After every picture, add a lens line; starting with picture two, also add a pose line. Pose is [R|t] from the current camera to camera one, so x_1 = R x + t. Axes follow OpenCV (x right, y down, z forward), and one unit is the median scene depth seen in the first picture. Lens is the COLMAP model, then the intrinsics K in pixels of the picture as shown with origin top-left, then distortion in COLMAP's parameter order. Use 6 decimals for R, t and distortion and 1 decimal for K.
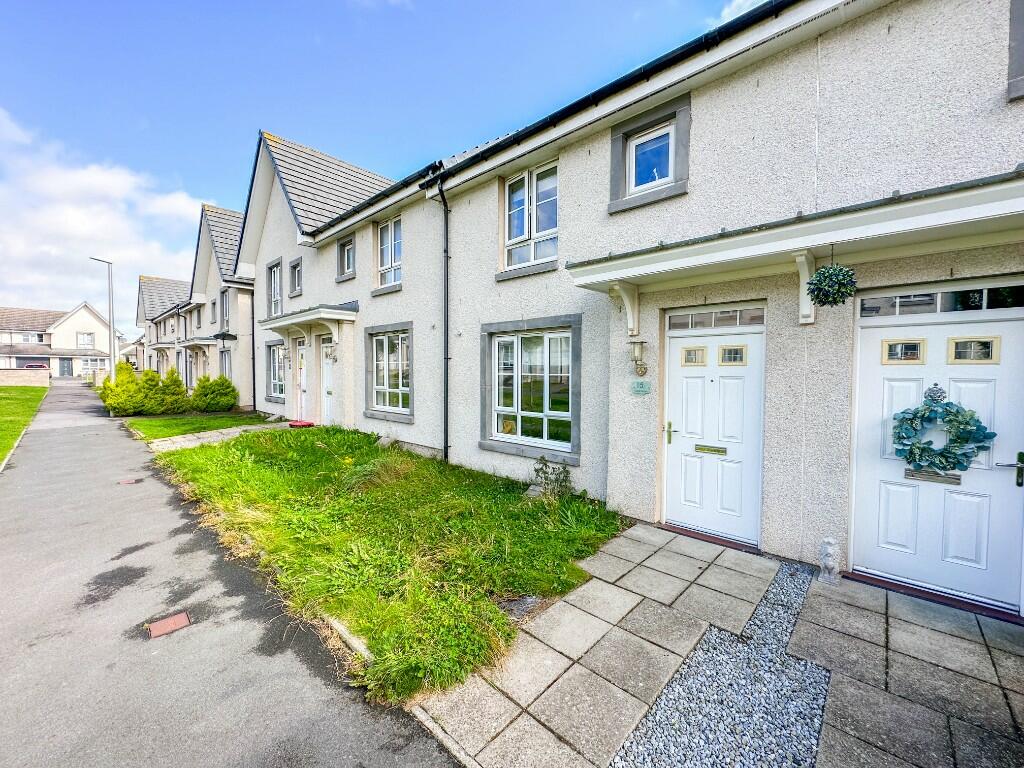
lens RADIAL K [[410.2, 0, 513.7], [0, 410.2, 381.3], [0, 0, 1]] dist [0.000267, 0.000057]
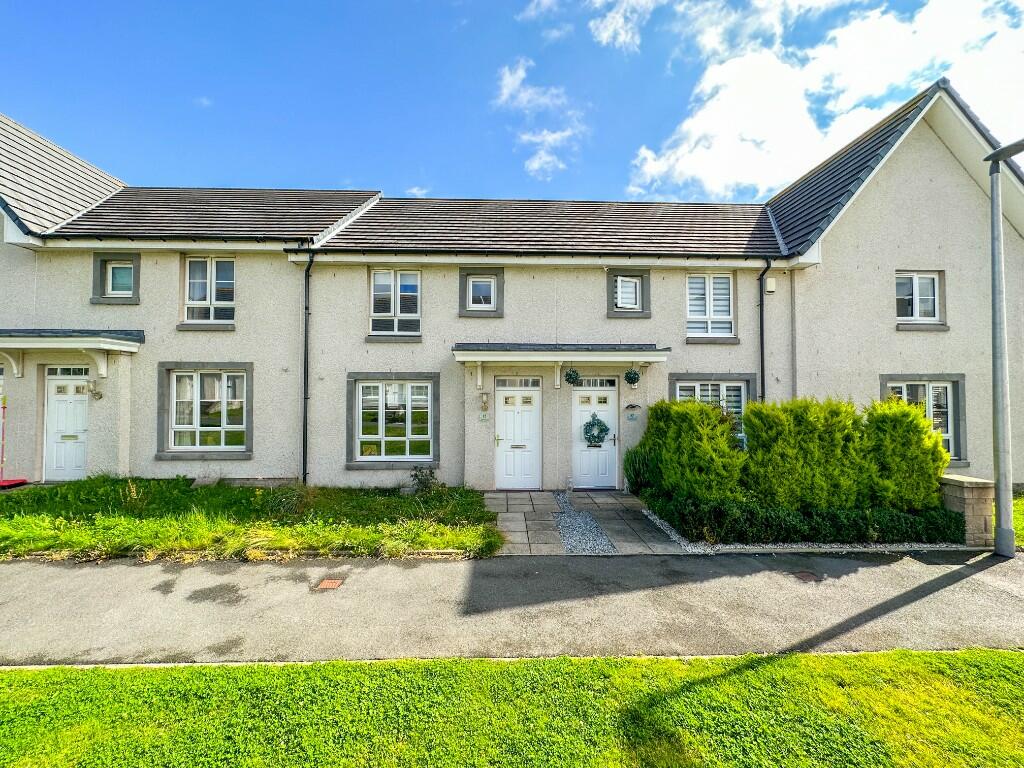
lens RADIAL K [[410.2, 0, 509.1], [0, 410.2, 384.6], [0, 0, 1]] dist [0.000267, 0.000057]
pose [[0.717162, 0.007766, 0.696863, -0.749679], [0.021737, 0.999202, -0.033505, -0.056535], [-0.696568, 0.039177, 0.716421, -0.335164]]
